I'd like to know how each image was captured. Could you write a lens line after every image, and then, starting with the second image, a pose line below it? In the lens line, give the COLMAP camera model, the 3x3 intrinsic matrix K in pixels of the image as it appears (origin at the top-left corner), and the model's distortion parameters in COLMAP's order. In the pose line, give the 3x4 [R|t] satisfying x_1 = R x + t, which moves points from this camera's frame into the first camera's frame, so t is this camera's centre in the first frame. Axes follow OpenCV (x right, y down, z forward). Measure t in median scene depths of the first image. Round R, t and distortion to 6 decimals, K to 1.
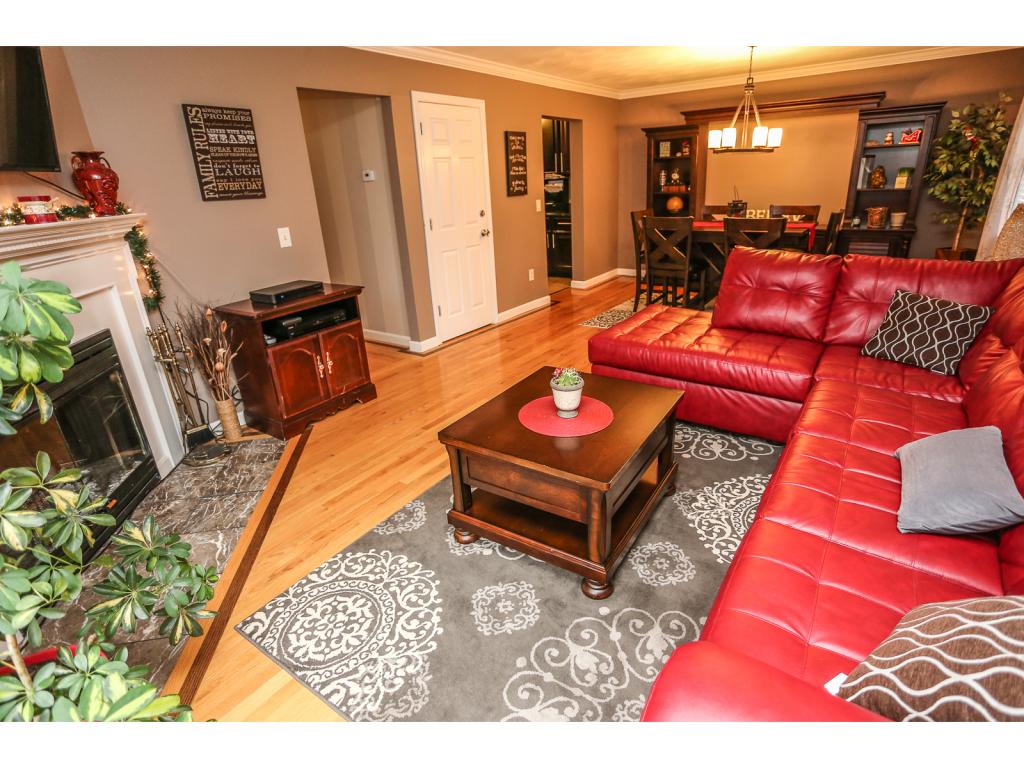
lens RADIAL K [[502.4, 0, 513.6], [0, 502.4, 383.7], [0, 0, 1]] dist [-0.077349, 0.025824]
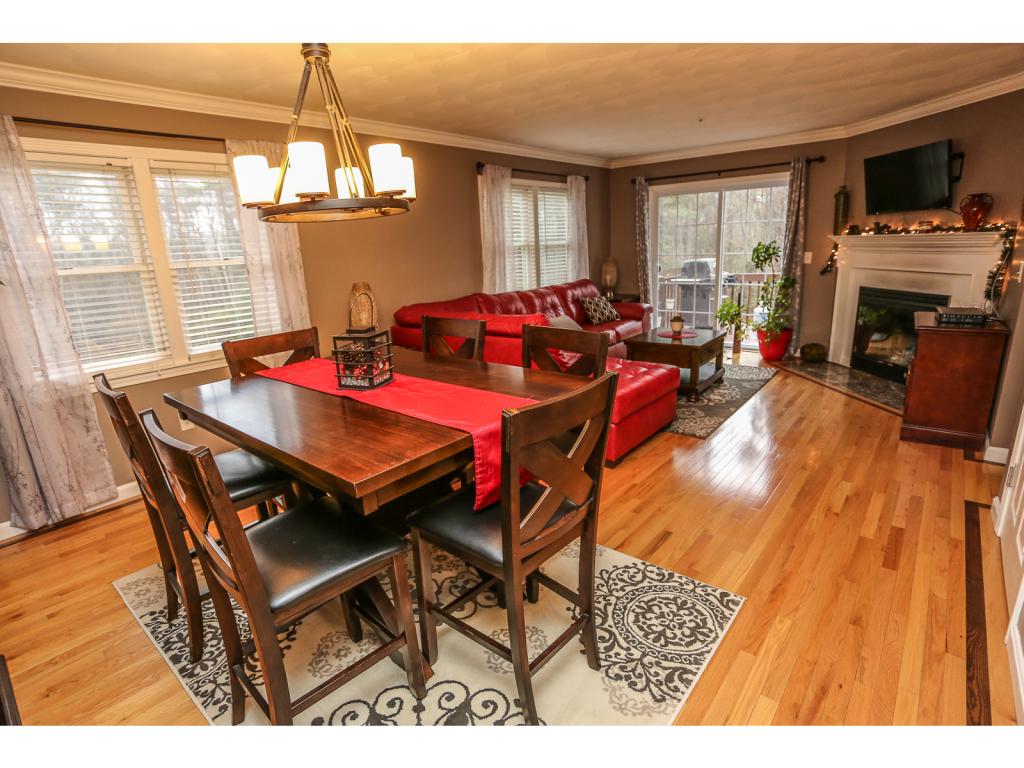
lens RADIAL K [[521.7, 0, 522.2], [0, 521.7, 389.3], [0, 0, 1]] dist [-0.072193, 0.032068]
pose [[-0.992444, 0.090624, 0.082722, 0.443561], [0.122275, 0.786629, 0.605197, -0.880830], [-0.010226, 0.610739, -0.791766, 2.067072]]
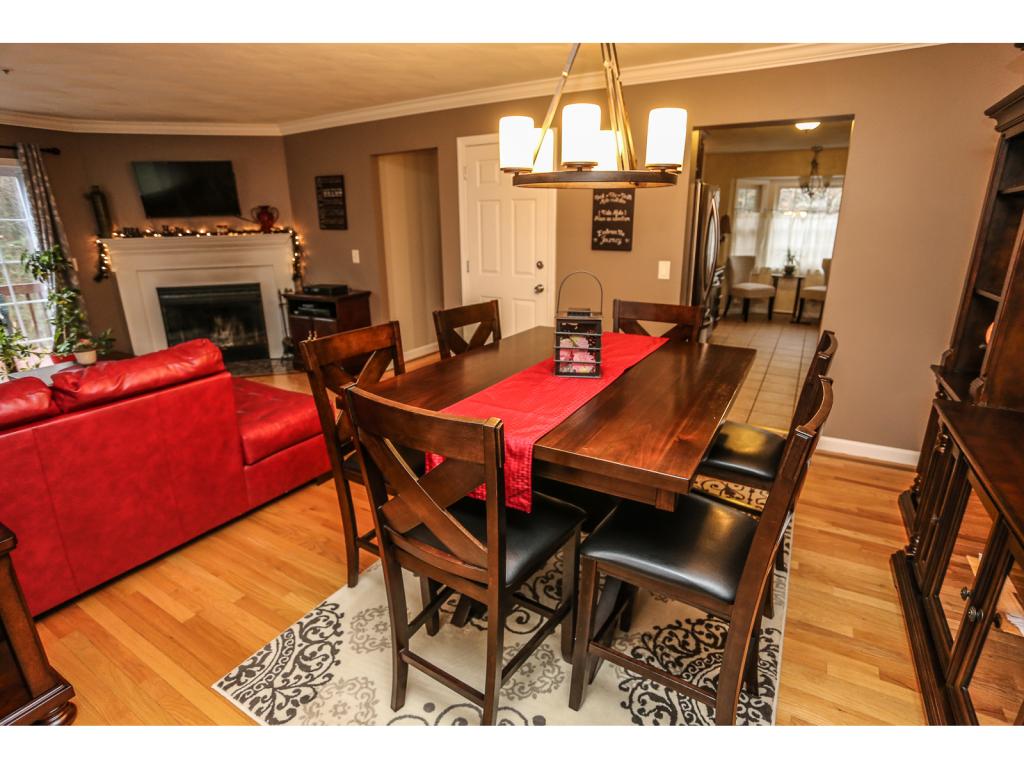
lens RADIAL K [[502.4, 0, 513.6], [0, 502.4, 383.7], [0, 0, 1]] dist [-0.077349, 0.025824]
pose [[0.103803, 0.359076, -0.927518, 1.239501], [-0.373286, 0.878449, 0.298304, -0.645042], [0.921891, 0.315264, 0.225224, 1.344591]]
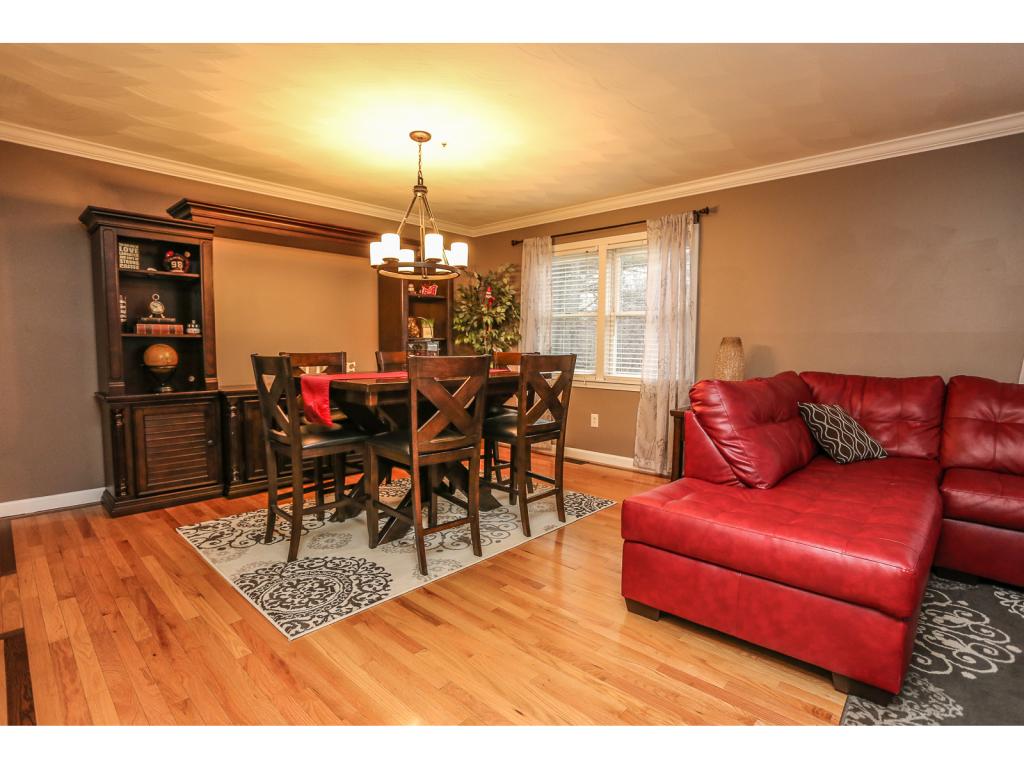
lens RADIAL K [[521.7, 0, 522.2], [0, 521.7, 389.3], [0, 0, 1]] dist [-0.072193, 0.032068]
pose [[0.112140, -0.020145, 0.993488, -0.375488], [0.354652, 0.934761, -0.021077, -0.376949], [-0.928249, 0.354706, 0.111969, 1.230012]]
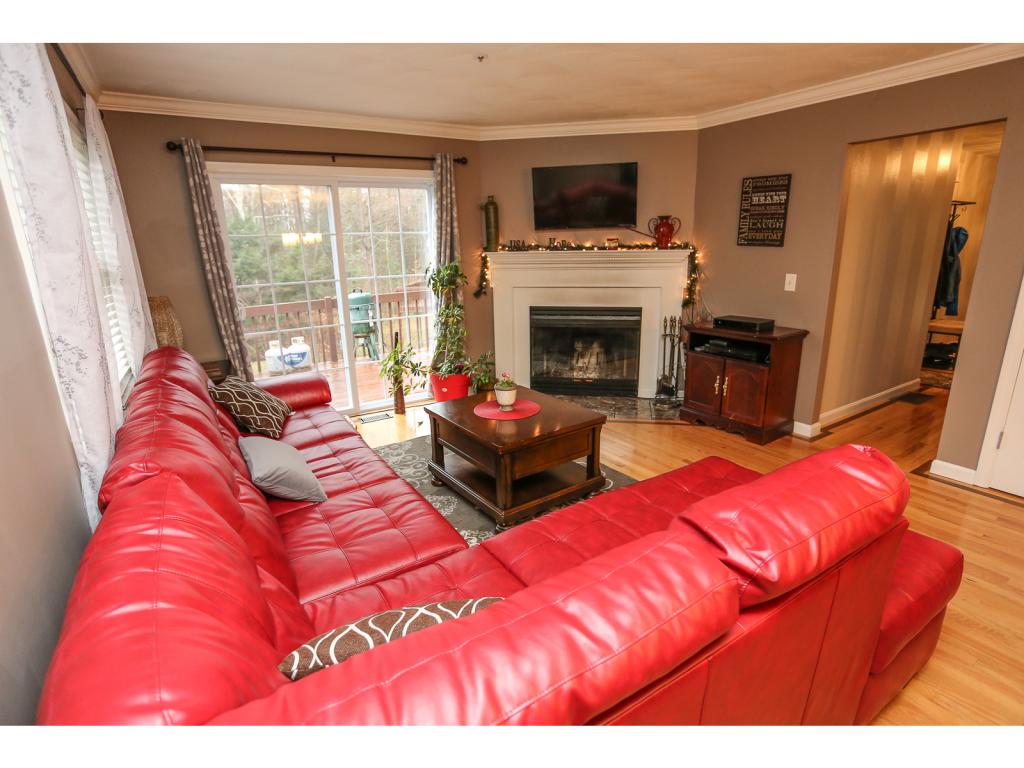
lens RADIAL K [[502.4, 0, 513.6], [0, 502.4, 383.7], [0, 0, 1]] dist [-0.077349, 0.025824]
pose [[-0.358745, 0.314706, -0.878785, 0.897140], [-0.309639, 0.848023, 0.430093, -0.424046], [0.880583, 0.426399, -0.206779, 0.848540]]
